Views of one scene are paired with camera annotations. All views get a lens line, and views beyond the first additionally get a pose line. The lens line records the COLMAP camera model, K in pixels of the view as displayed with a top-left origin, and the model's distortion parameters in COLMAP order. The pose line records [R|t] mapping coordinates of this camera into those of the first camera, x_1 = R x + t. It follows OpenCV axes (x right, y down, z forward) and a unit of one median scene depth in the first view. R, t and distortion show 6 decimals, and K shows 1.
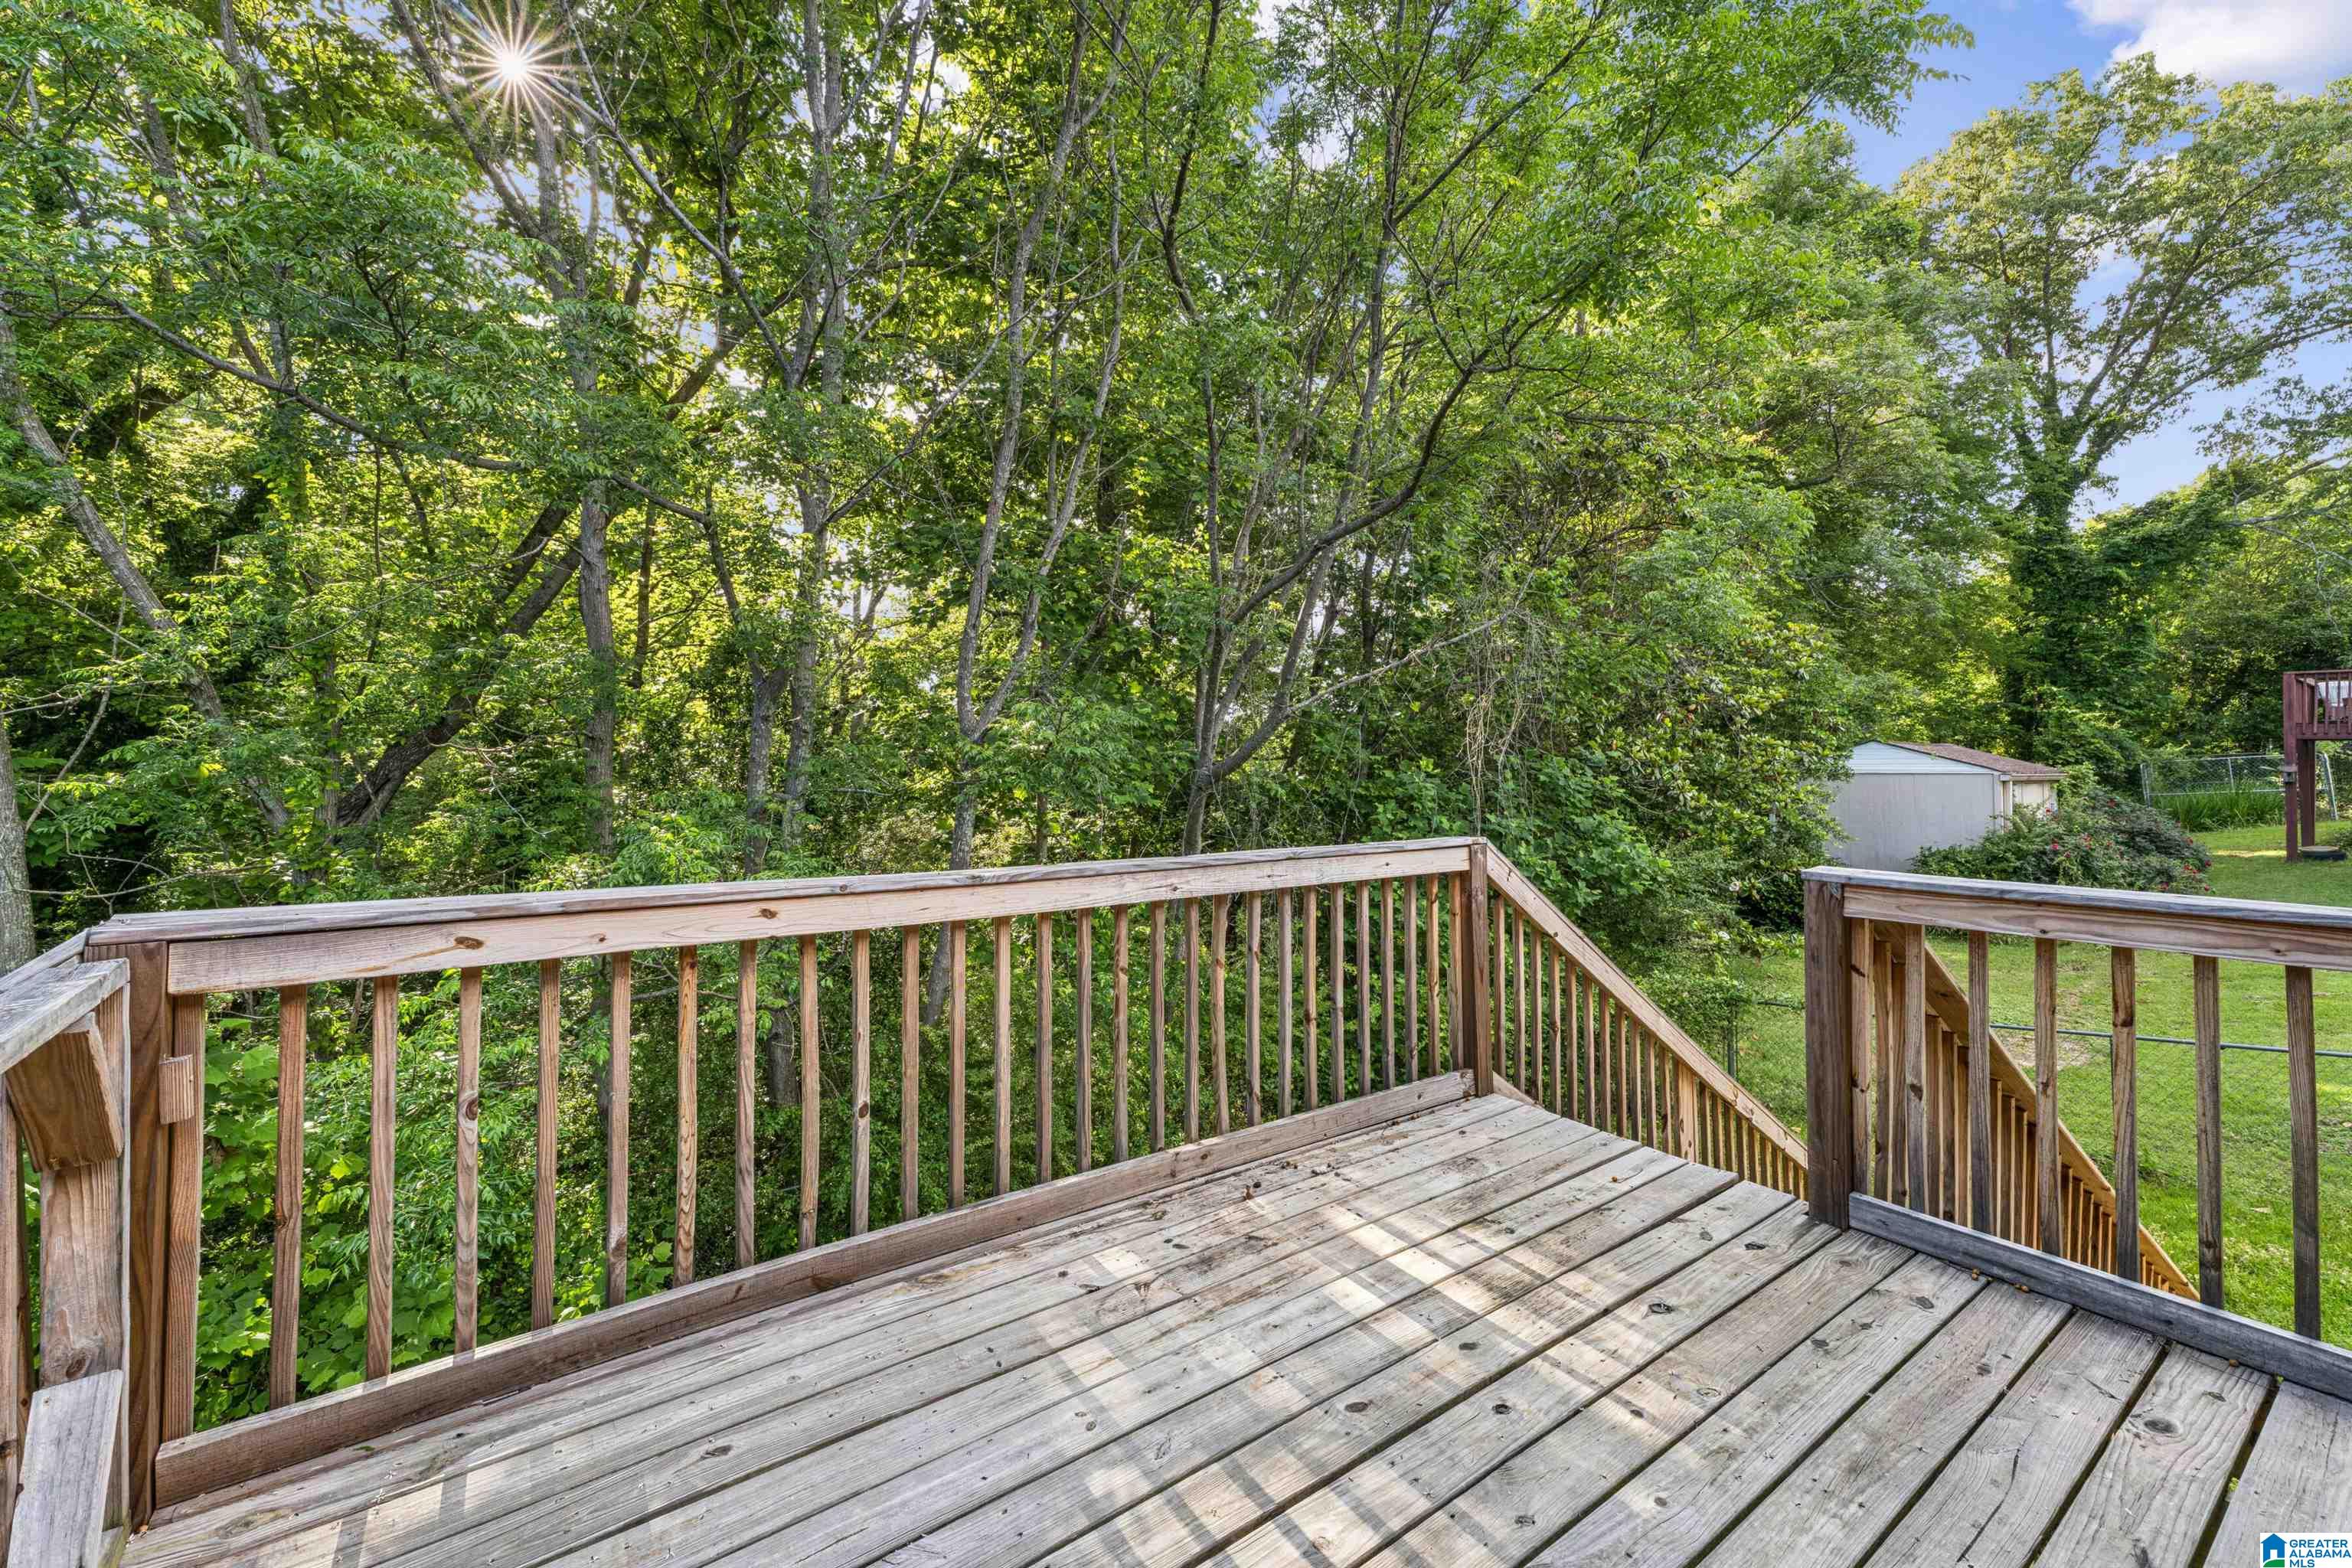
lens RADIAL K [[942.2, 0, 1170.8], [0, 942.2, 754.5], [0, 0, 1]] dist [0.025683, -0.000038]
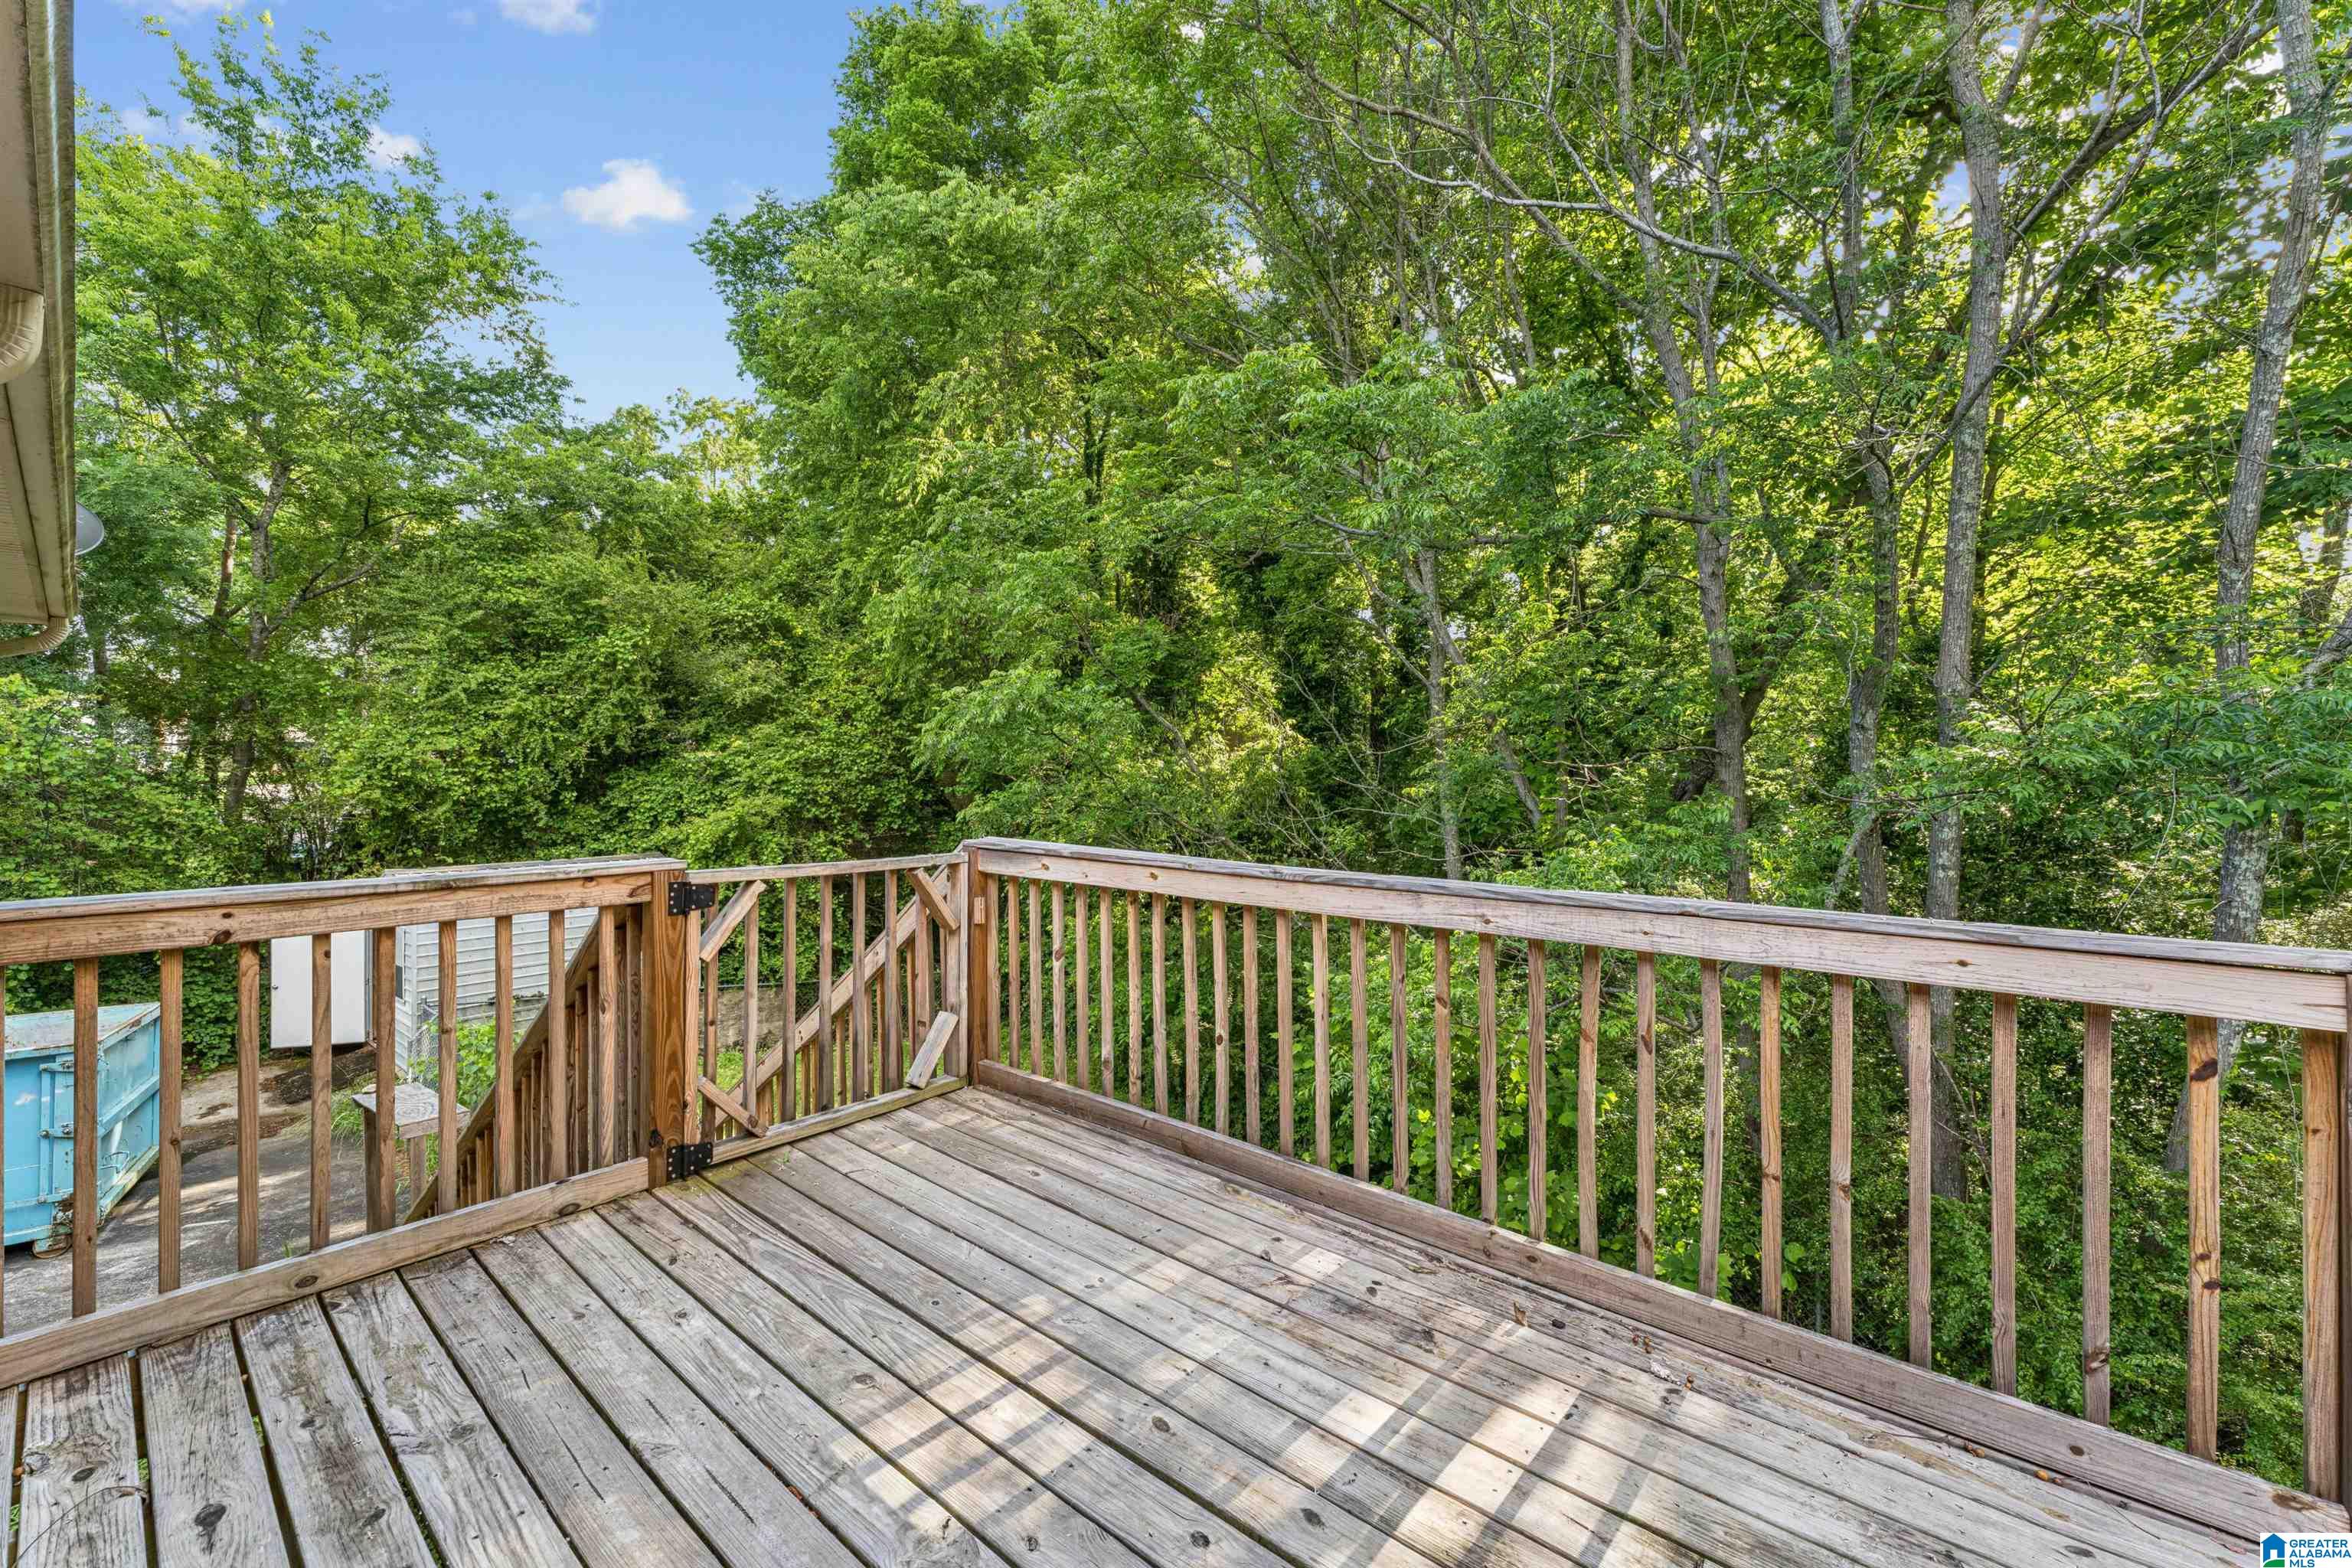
lens RADIAL K [[950.2, 0, 1174.5], [0, 950.2, 775.1], [0, 0, 1]] dist [0.000531, -0.000271]
pose [[0.239829, 0.000832, -0.970815, 0.920723], [0.007229, 0.999970, 0.002643, 0.008408], [0.970788, -0.007652, 0.239815, 0.626591]]
